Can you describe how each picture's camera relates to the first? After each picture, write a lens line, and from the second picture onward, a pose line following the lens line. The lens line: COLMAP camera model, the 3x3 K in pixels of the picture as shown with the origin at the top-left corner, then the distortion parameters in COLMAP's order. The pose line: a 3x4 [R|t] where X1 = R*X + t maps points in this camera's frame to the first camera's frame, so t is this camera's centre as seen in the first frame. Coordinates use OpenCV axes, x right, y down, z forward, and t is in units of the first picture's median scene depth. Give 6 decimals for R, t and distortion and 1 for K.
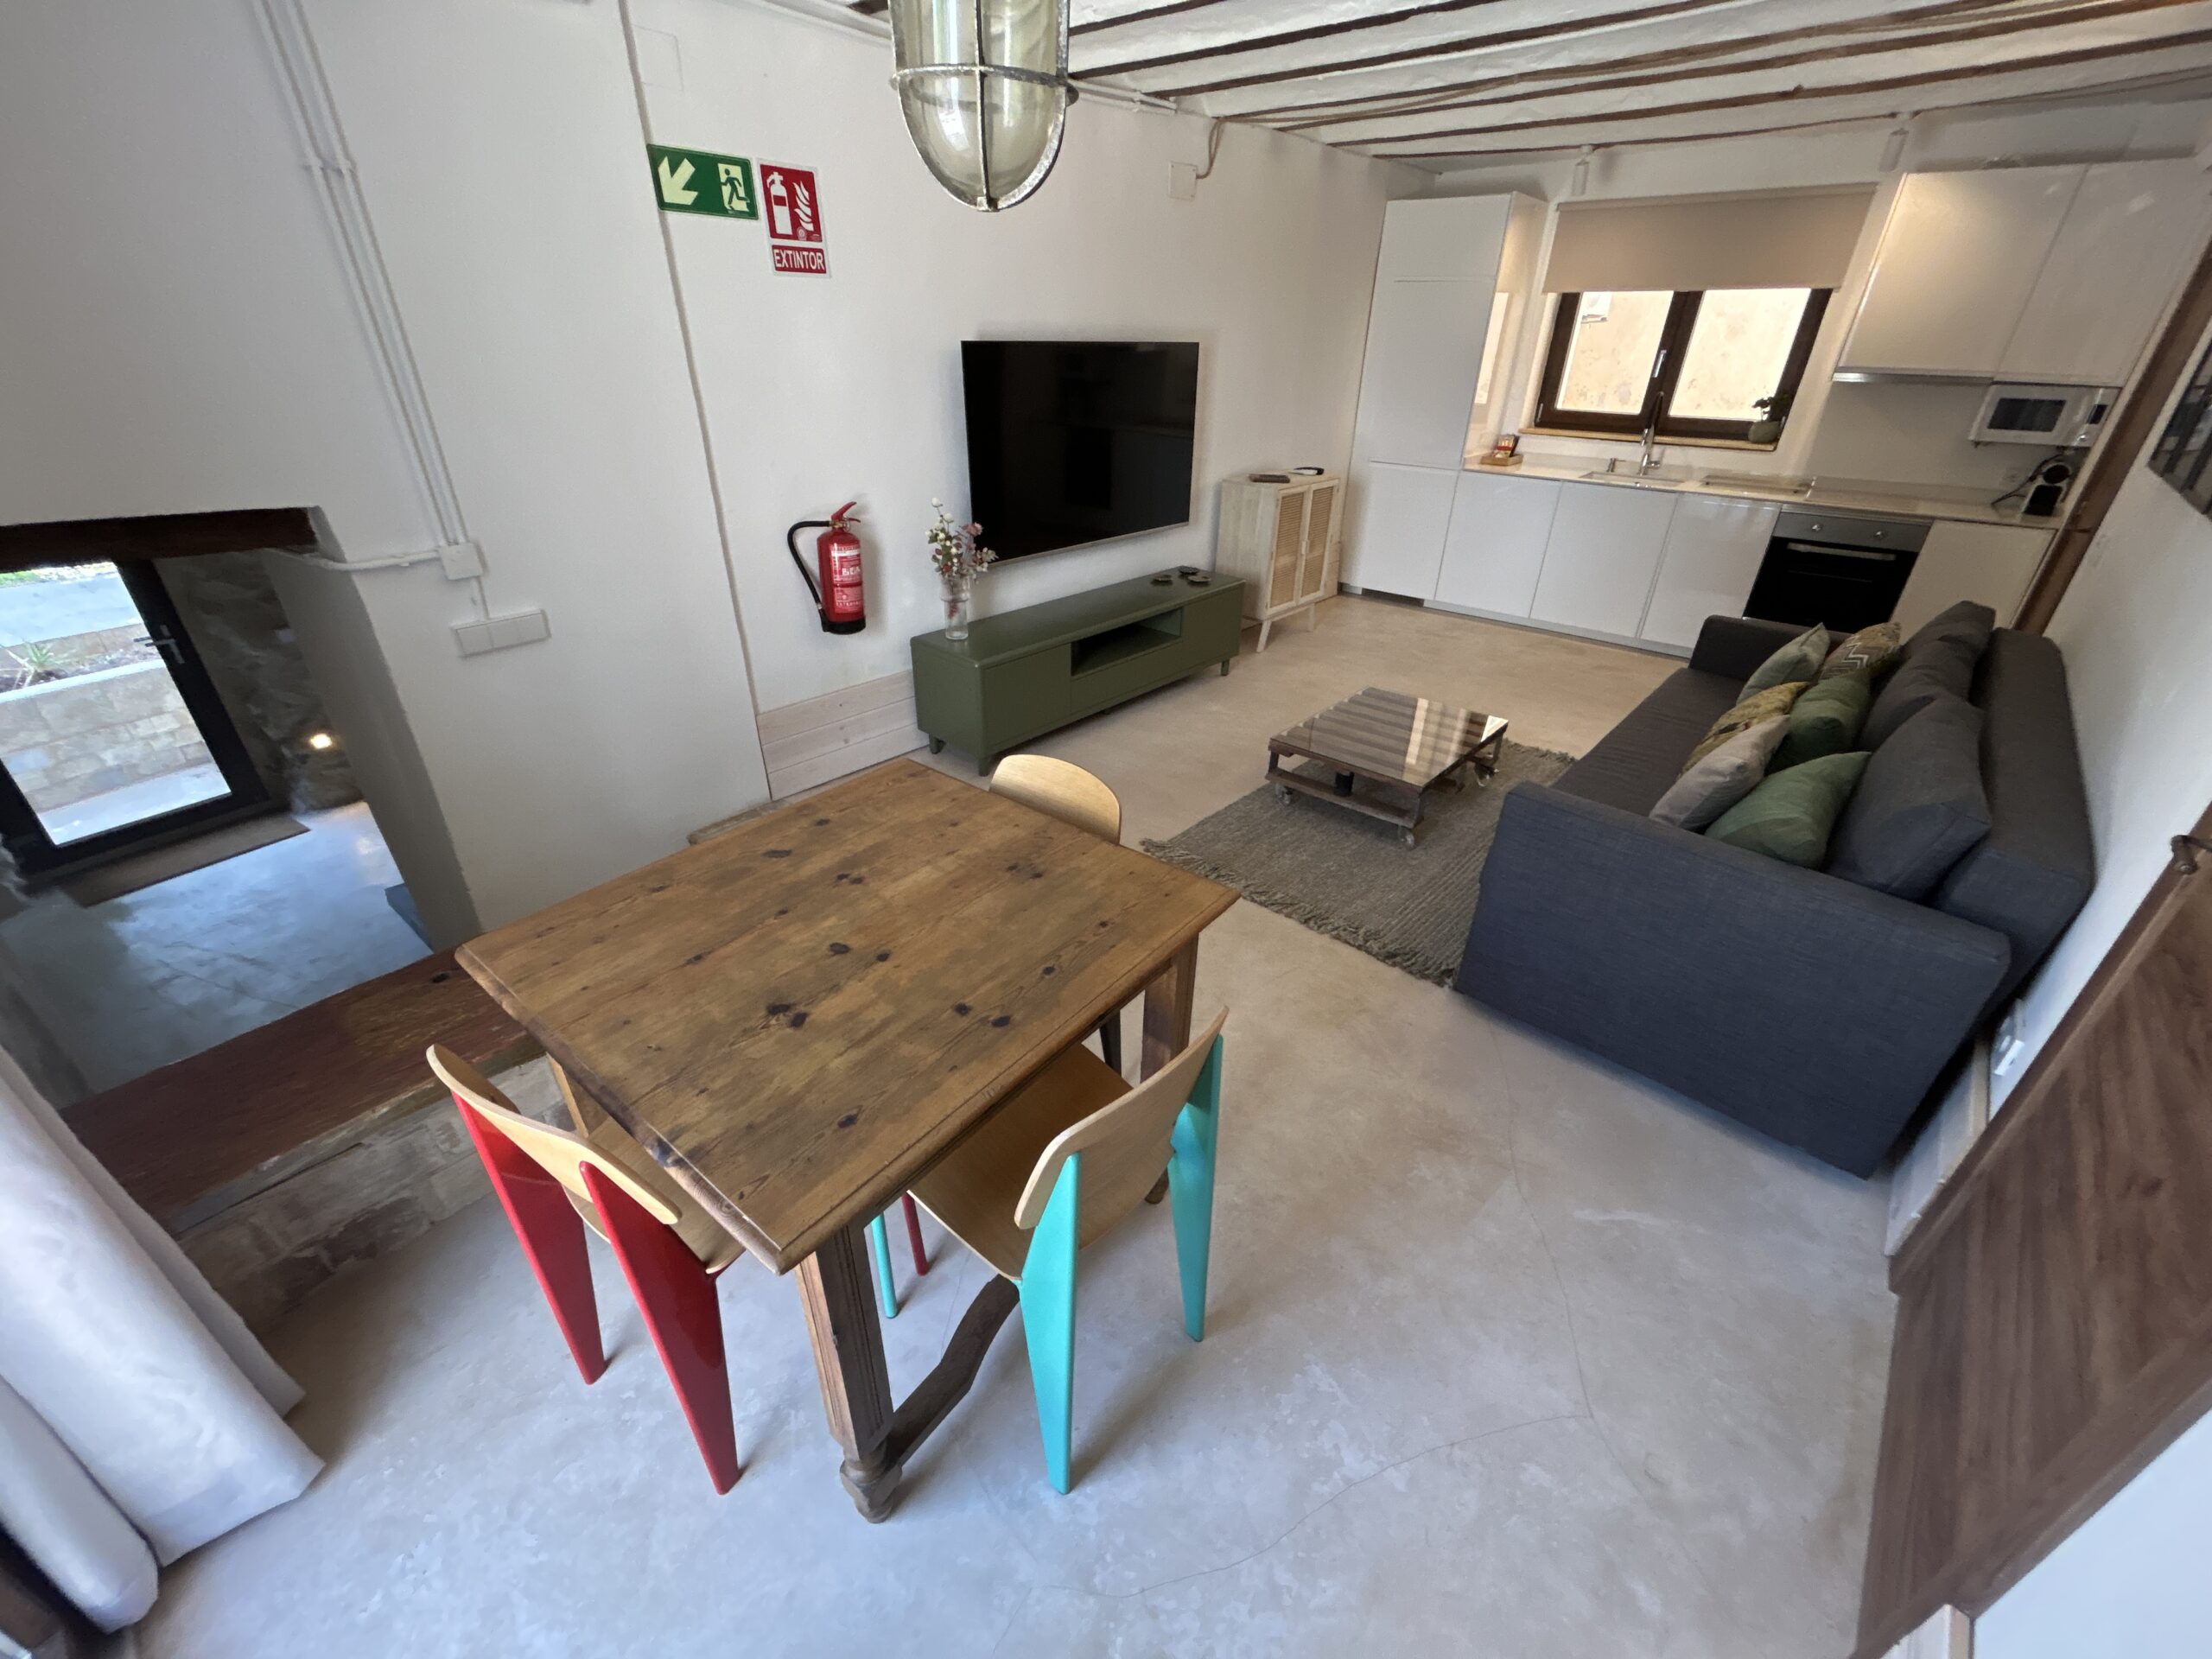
lens RADIAL K [[887.0, 0, 1107.5], [0, 887.0, 824.6], [0, 0, 1]] dist [0.006670, -0.000970]
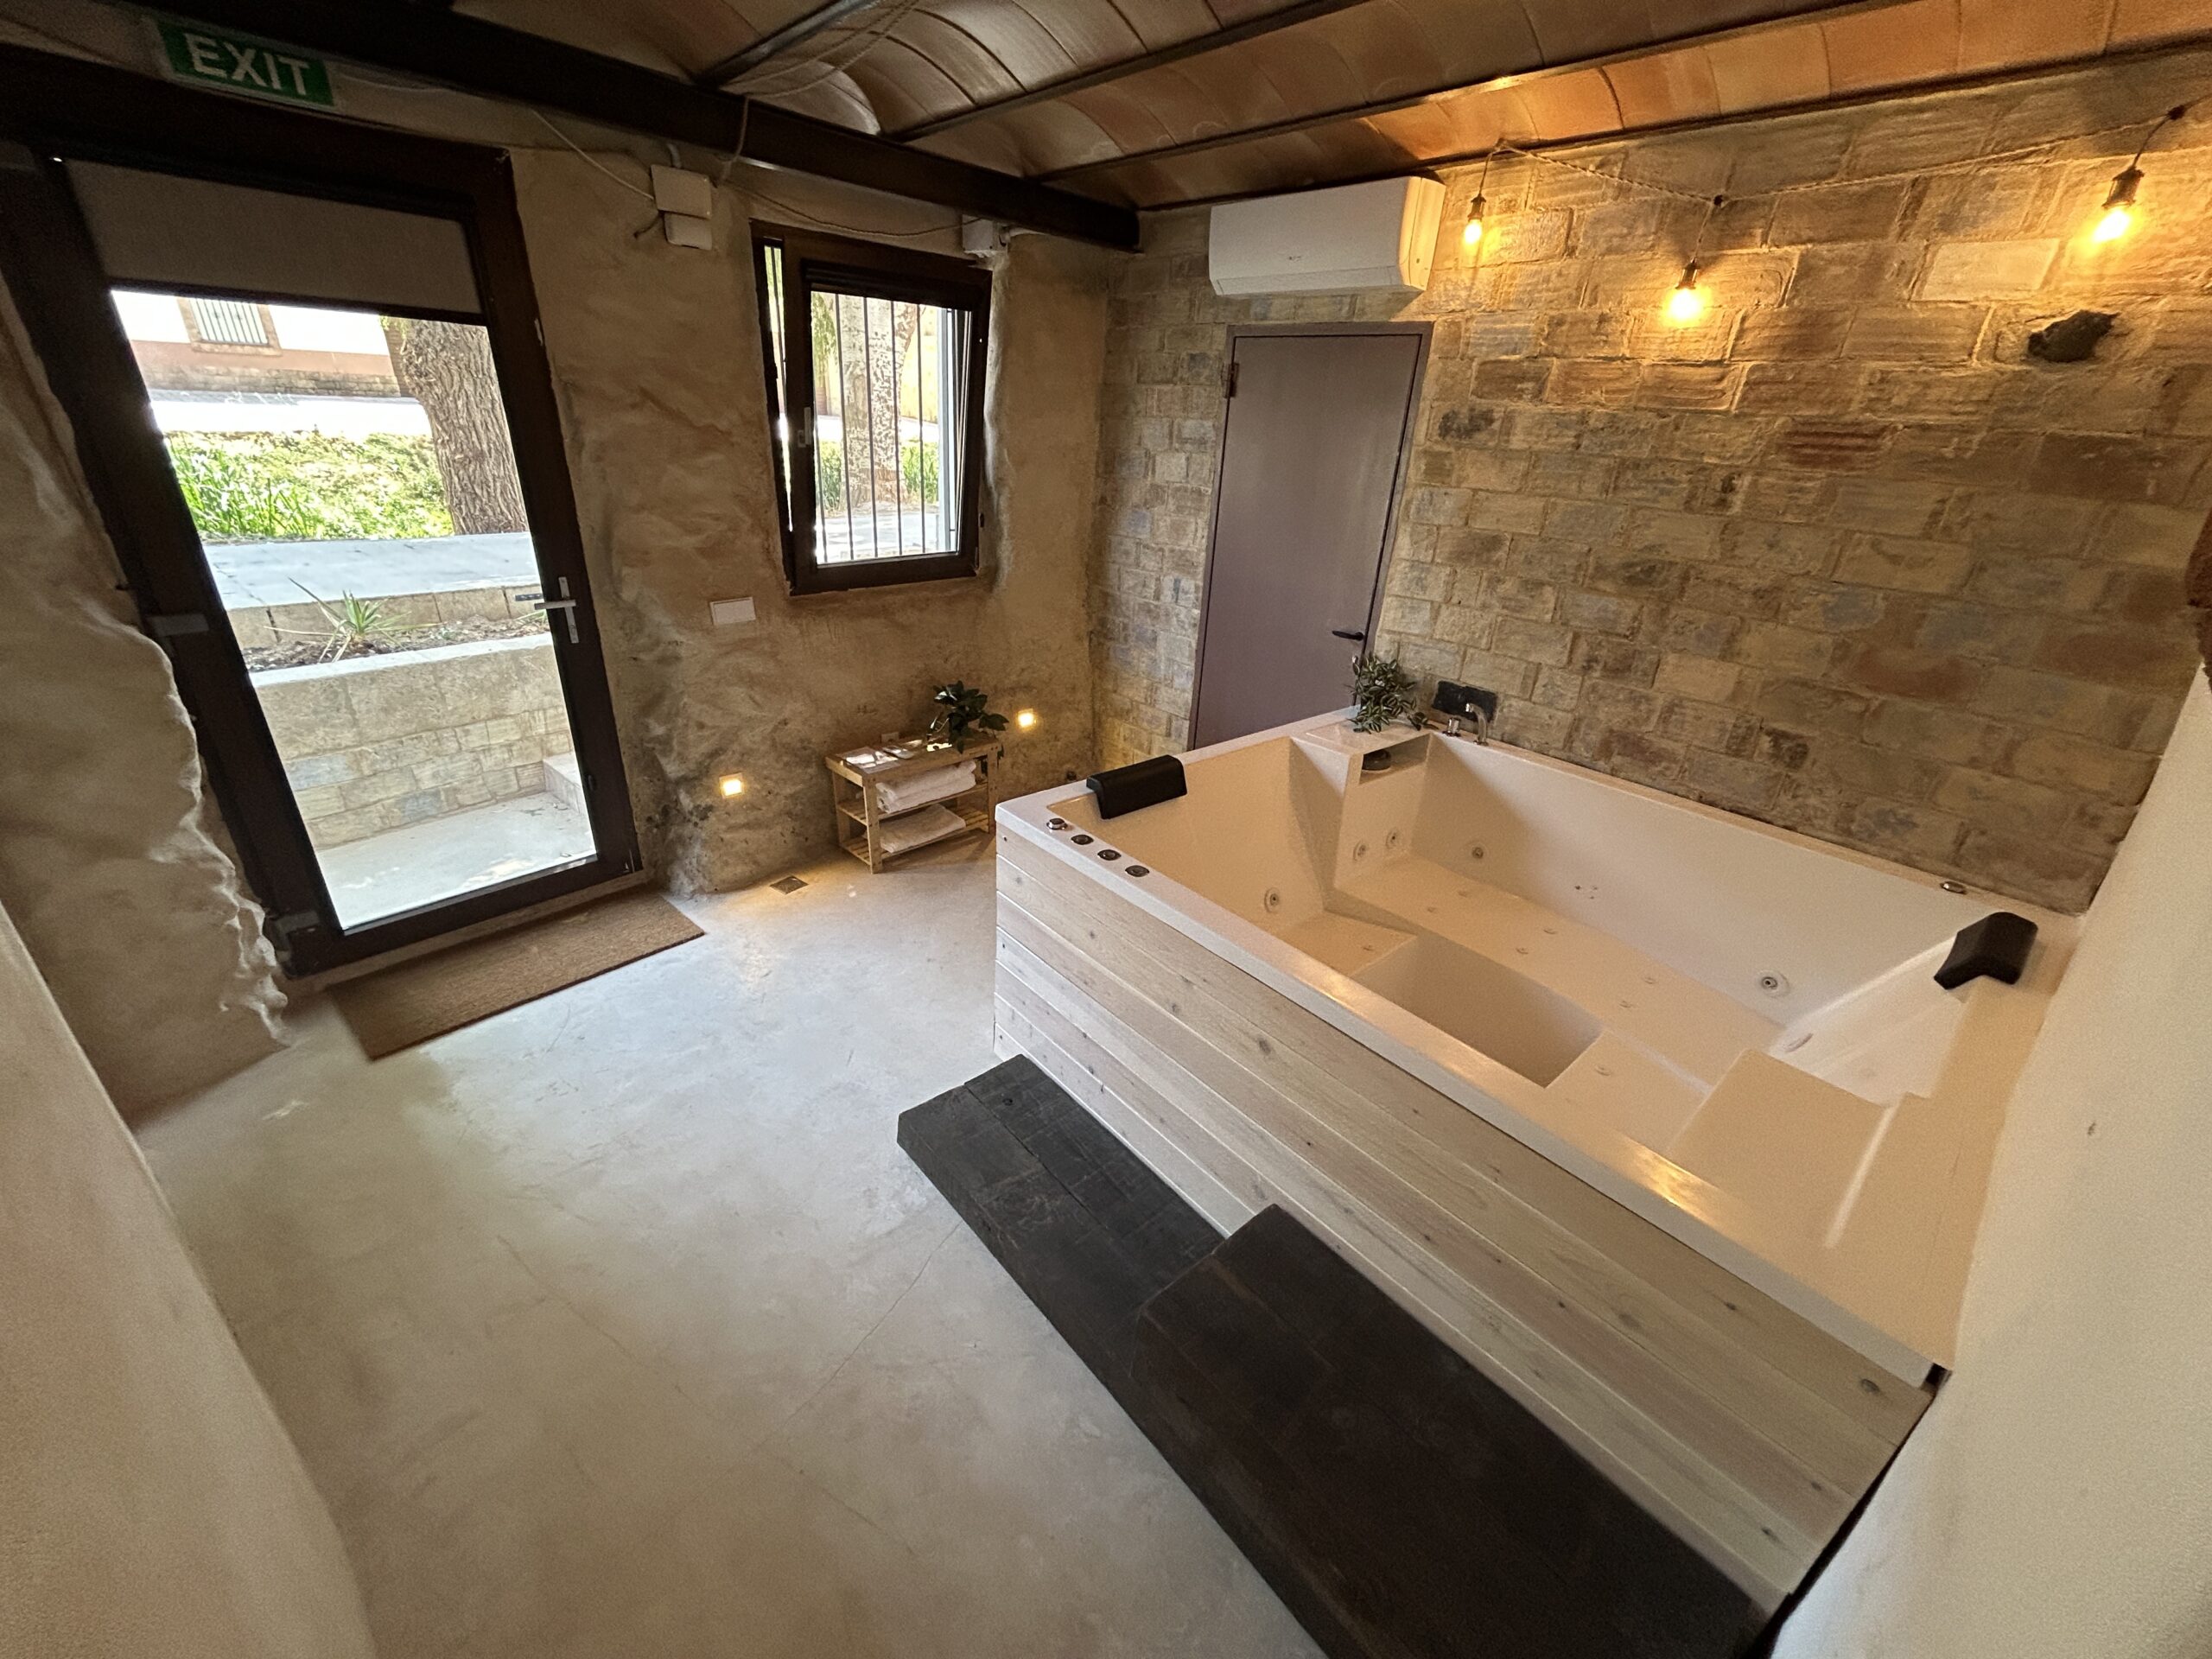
lens RADIAL K [[887.0, 0, 1105.2], [0, 887.0, 823.1], [0, 0, 1]] dist [0.006670, -0.000970]
pose [[0.984802, 0.110568, -0.133937, -0.546490], [-0.120480, 0.990364, -0.068291, -0.057914], [0.125096, 0.083390, 0.988634, 0.427085]]
